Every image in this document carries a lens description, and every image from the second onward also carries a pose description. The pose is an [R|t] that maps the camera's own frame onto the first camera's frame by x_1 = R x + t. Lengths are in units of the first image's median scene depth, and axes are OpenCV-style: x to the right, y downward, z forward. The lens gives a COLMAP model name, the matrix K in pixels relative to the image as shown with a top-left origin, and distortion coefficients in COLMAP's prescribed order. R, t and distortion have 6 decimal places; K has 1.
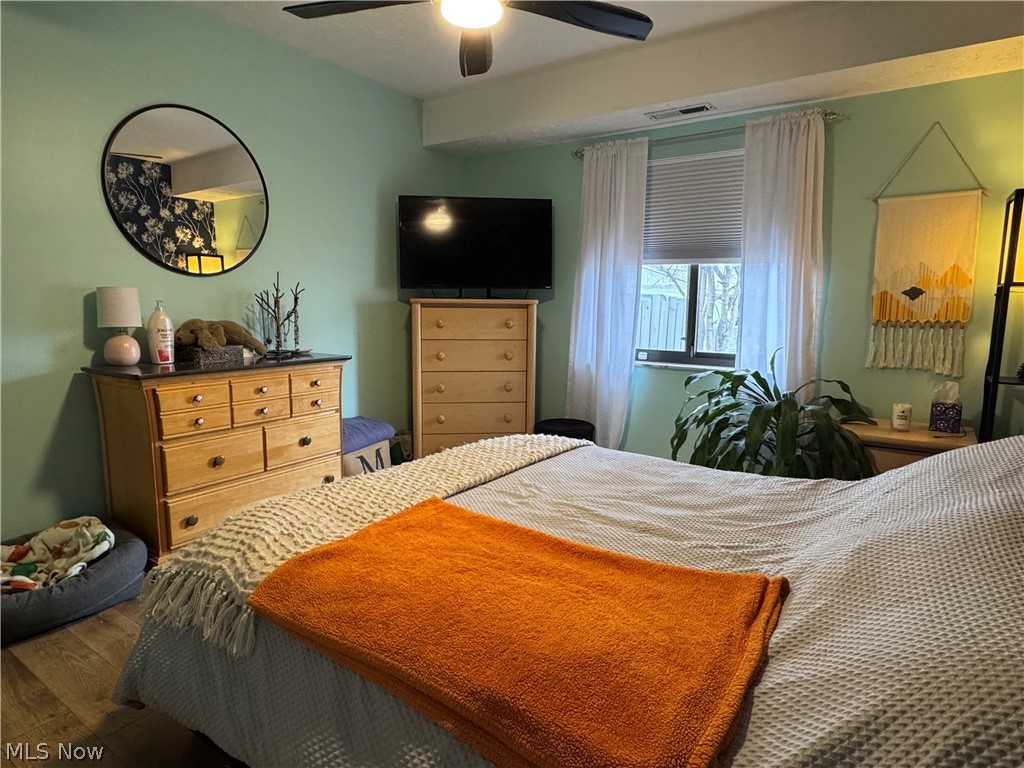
lens RADIAL K [[595.3, 0, 512.3], [0, 595.3, 378.3], [0, 0, 1]] dist [-0.001883, 0.001900]
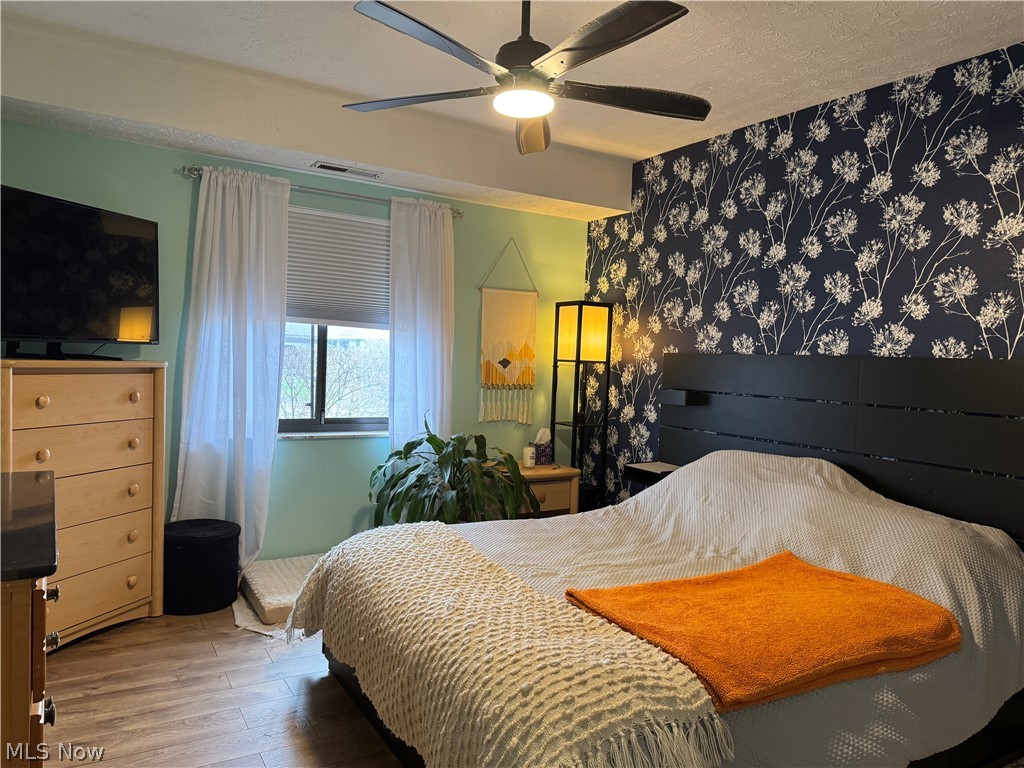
lens RADIAL K [[712.5, 0, 510.7], [0, 712.5, 388.3], [0, 0, 1]] dist [0.068006, -0.083491]
pose [[0.413065, -0.031720, 0.910149, -0.746512], [0.077909, 0.996960, -0.000613, -0.085275], [-0.907363, 0.071162, 0.414281, 0.339151]]
